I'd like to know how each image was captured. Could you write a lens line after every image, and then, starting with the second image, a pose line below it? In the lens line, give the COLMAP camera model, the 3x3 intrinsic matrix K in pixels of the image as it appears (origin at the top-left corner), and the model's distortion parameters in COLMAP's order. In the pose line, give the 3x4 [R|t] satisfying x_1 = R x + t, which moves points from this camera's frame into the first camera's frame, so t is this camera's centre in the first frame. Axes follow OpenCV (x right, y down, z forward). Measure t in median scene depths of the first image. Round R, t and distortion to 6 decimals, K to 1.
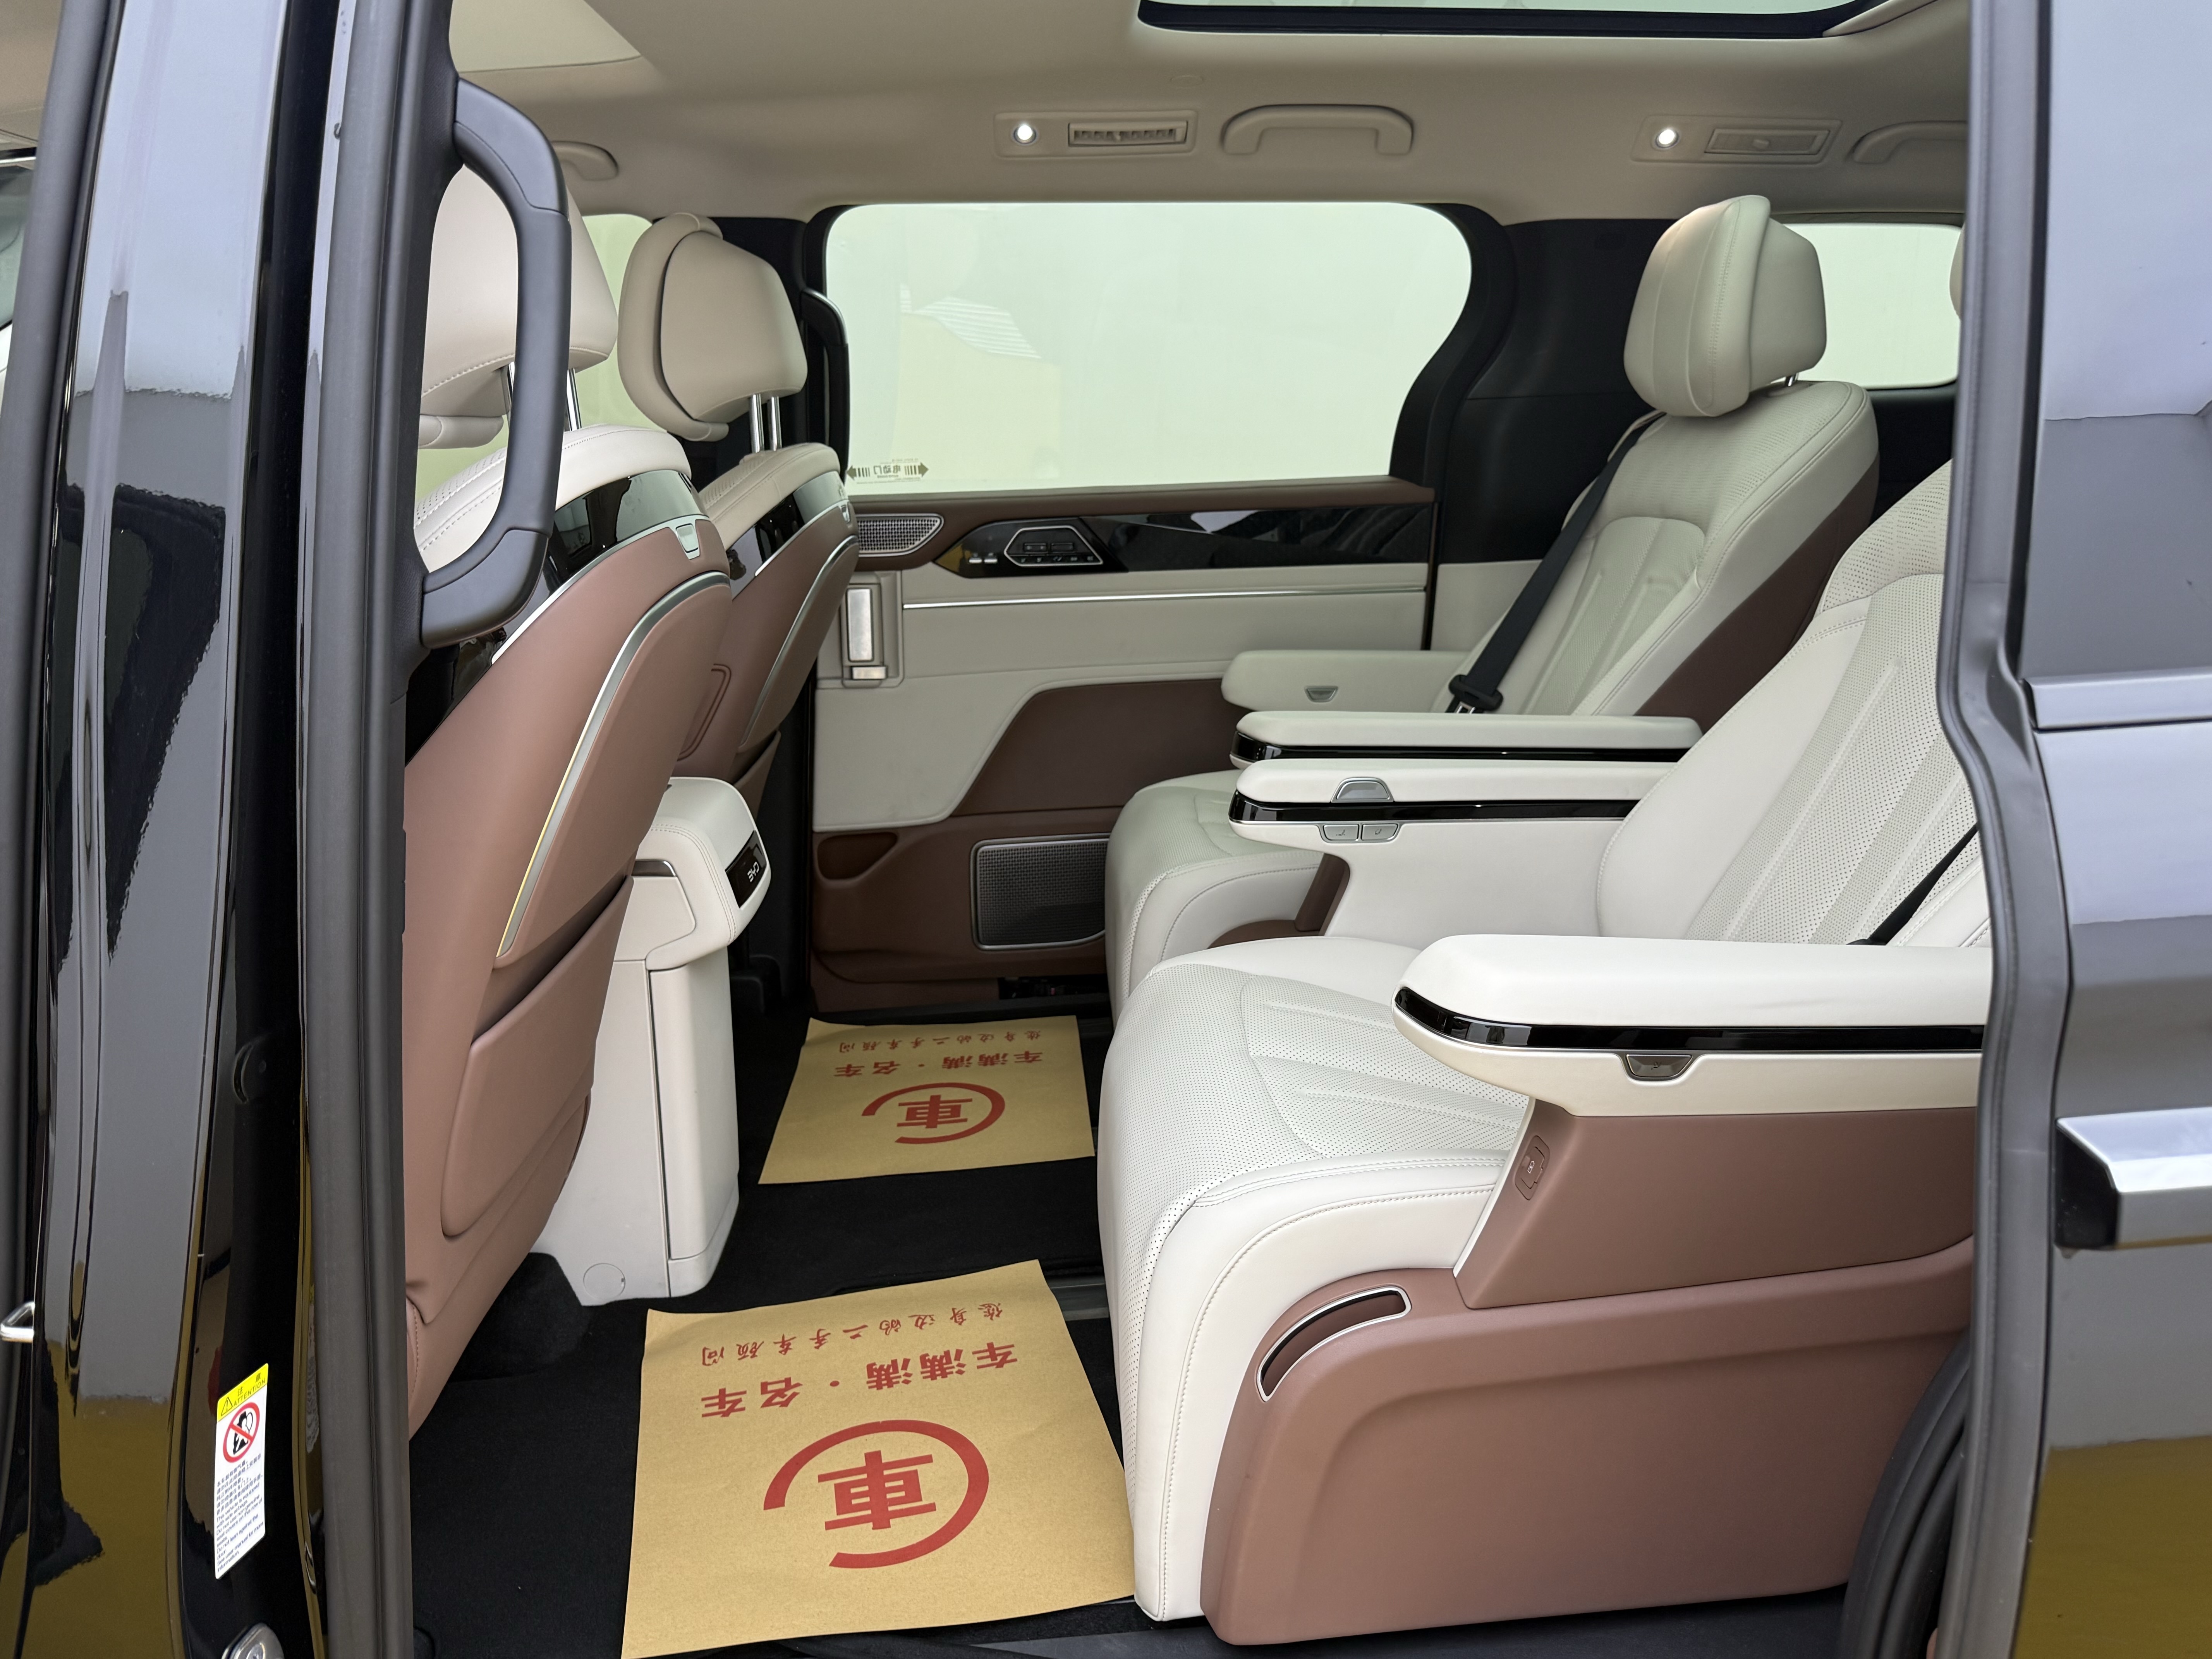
lens RADIAL K [[1628.0, 0, 1113.6], [0, 1628.0, 868.9], [0, 0, 1]] dist [0.164696, -0.332250]
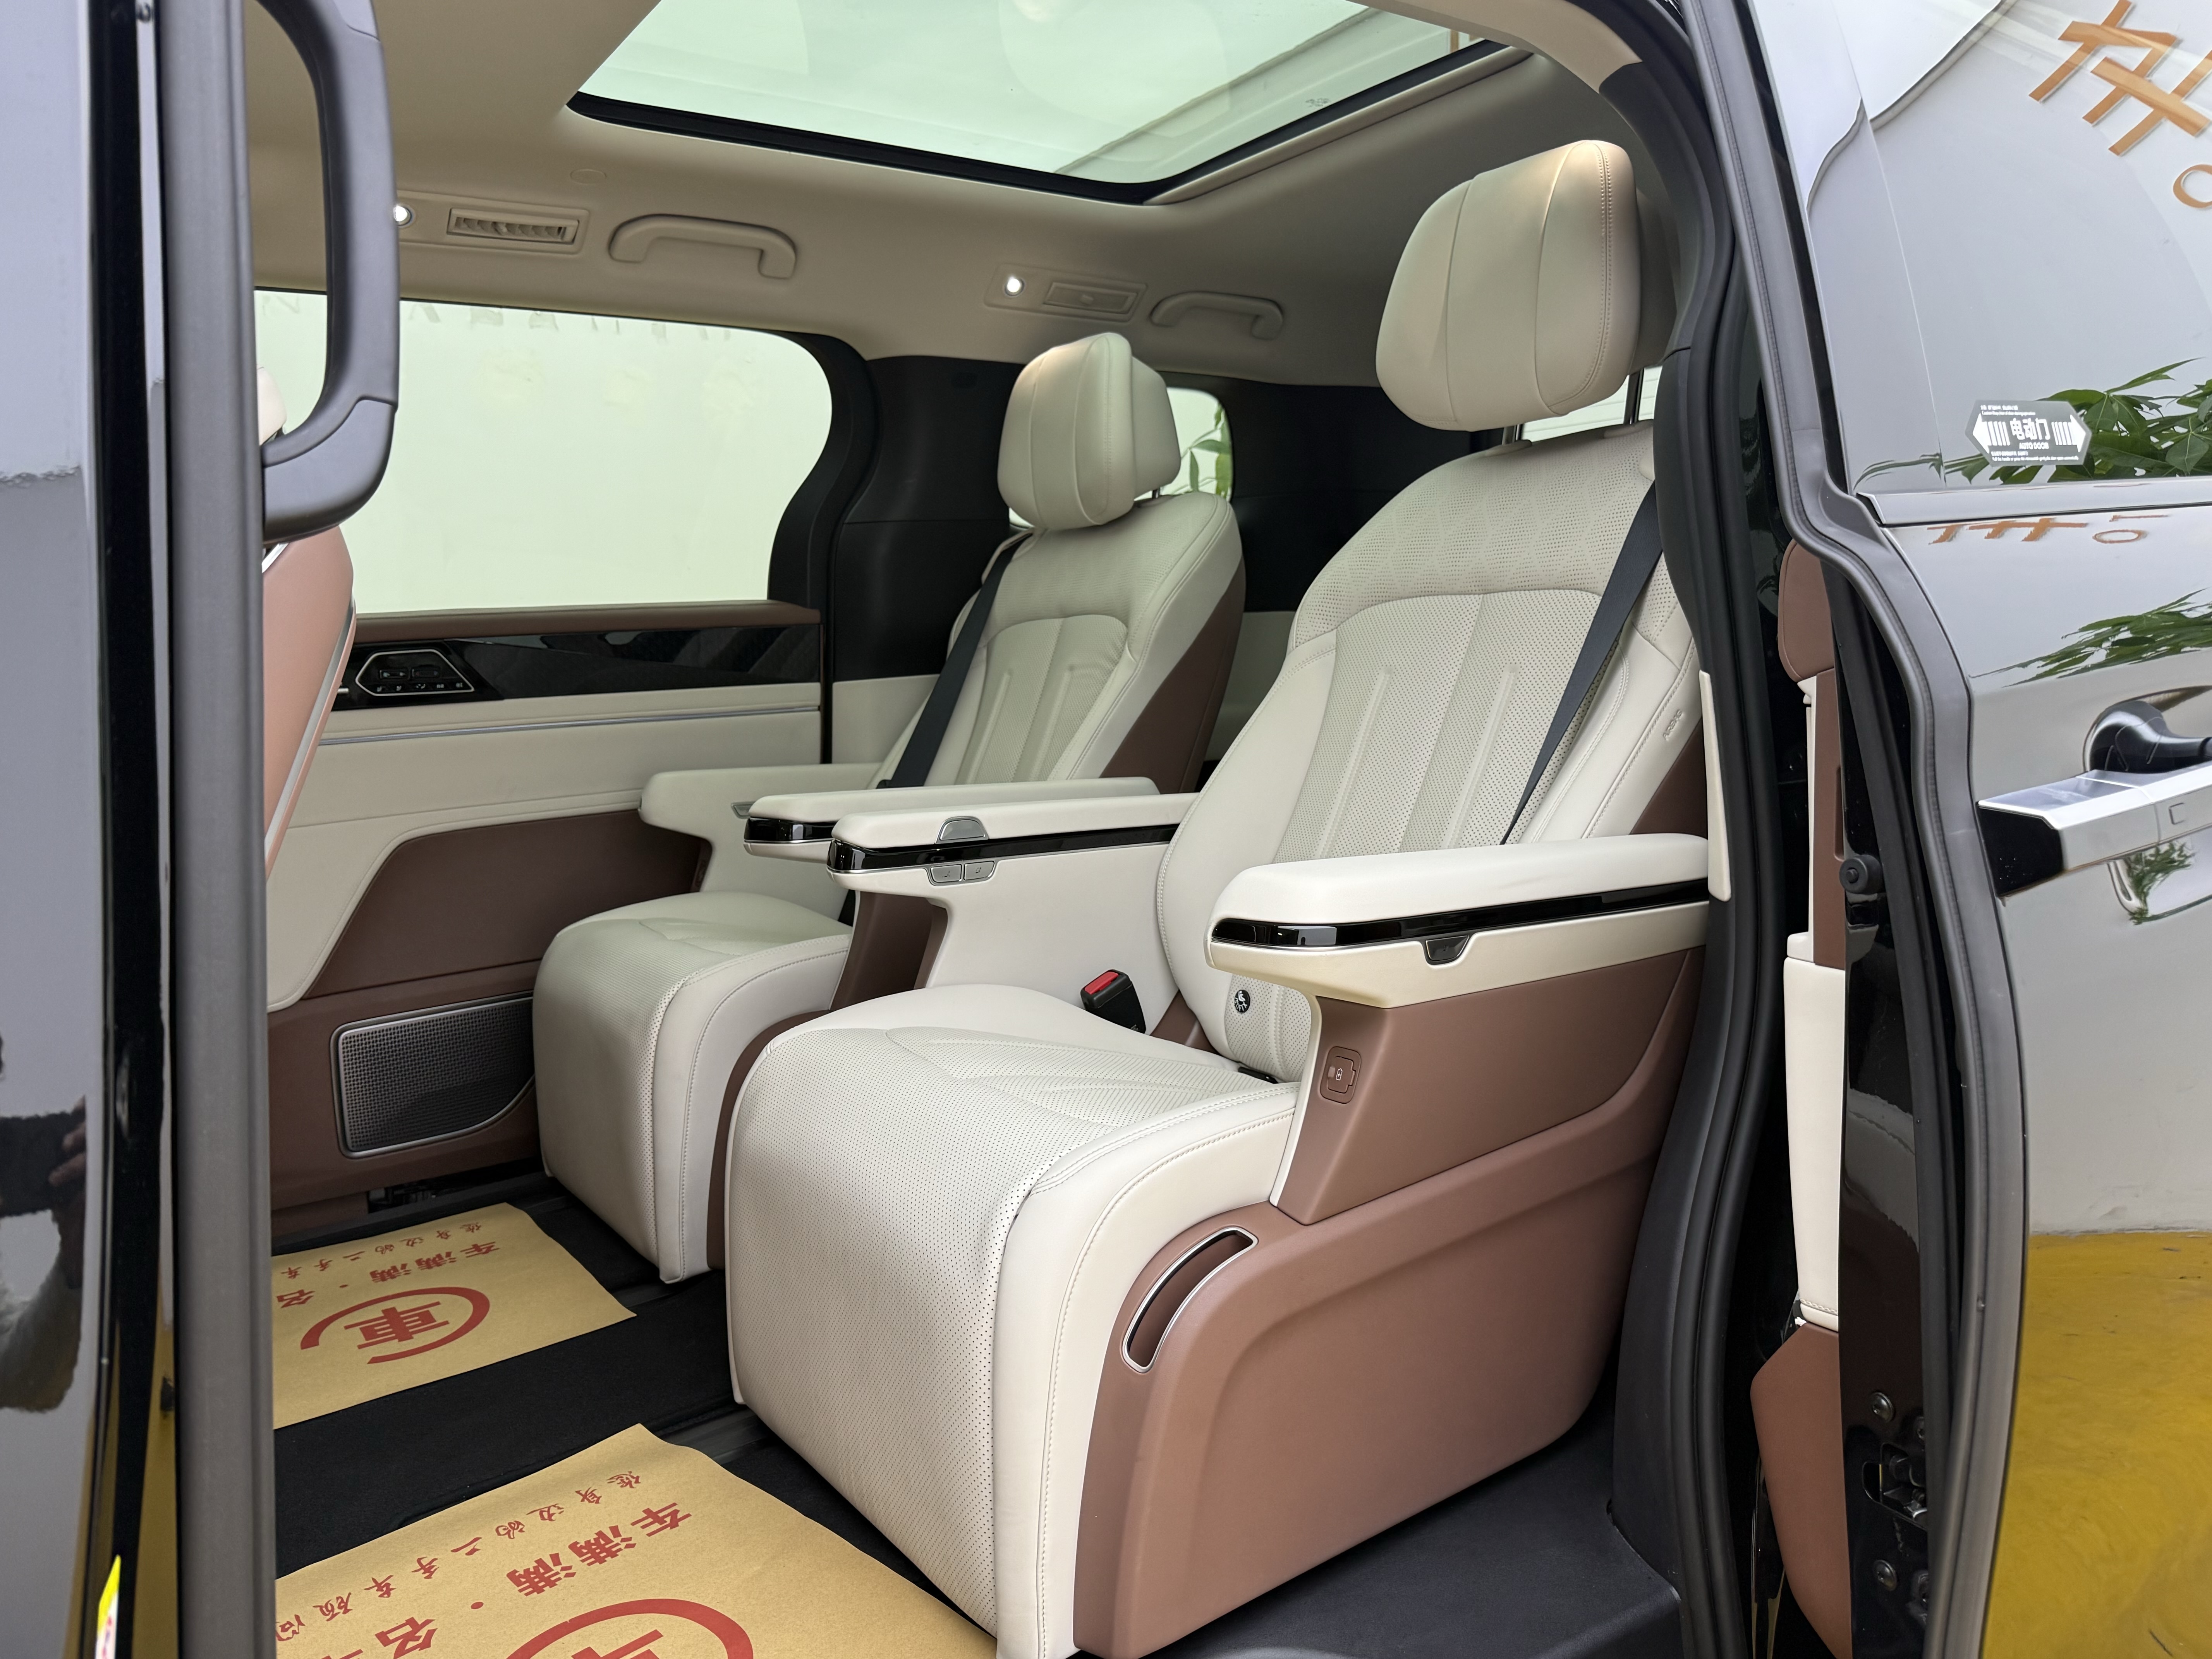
lens RADIAL K [[1645.7, 0, 1102.4], [0, 1645.7, 892.0], [0, 0, 1]] dist [0.092316, -0.154088]
pose [[0.850265, -0.093109, 0.518053, -0.244593], [0.165760, 0.981516, -0.095651, 0.081730], [-0.499572, 0.167202, 0.849983, 0.084959]]
